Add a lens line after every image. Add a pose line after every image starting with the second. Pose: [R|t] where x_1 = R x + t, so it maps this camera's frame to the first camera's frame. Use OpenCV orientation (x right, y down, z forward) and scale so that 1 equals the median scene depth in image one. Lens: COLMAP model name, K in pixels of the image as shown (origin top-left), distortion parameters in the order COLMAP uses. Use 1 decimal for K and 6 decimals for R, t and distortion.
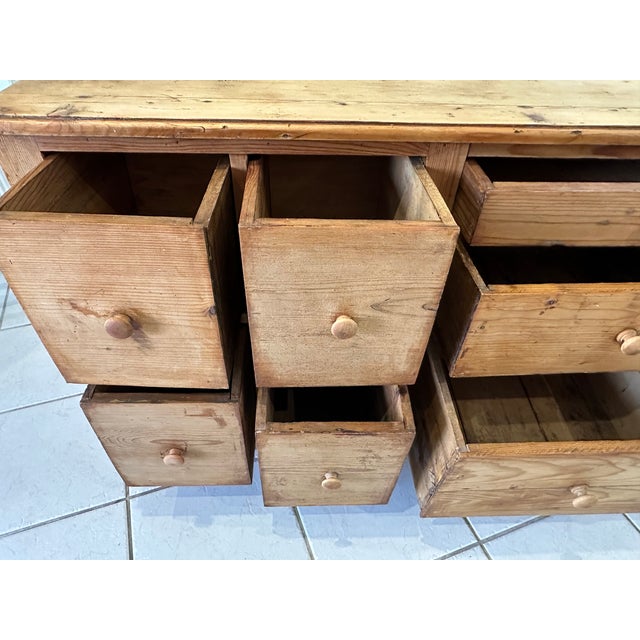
lens RADIAL K [[424.1, 0, 309.4], [0, 424.1, 337.5], [0, 0, 1]] dist [-0.016409, 0.010686]
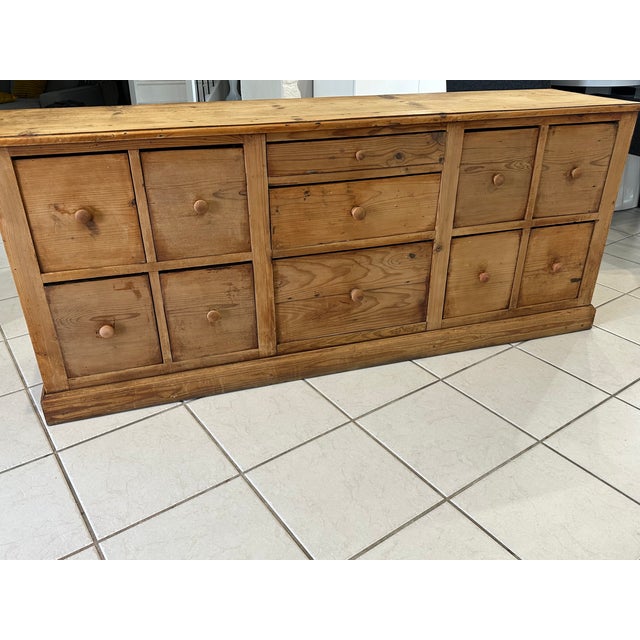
lens RADIAL K [[546.8, 0, 319.1], [0, 546.8, 315.4], [0, 0, 1]] dist [0.090674, -0.123610]
pose [[0.968562, -0.146334, 0.201181, 0.016517], [0.197700, 0.943646, -0.265418, 0.991866], [-0.151004, 0.296847, 0.942910, -1.093622]]
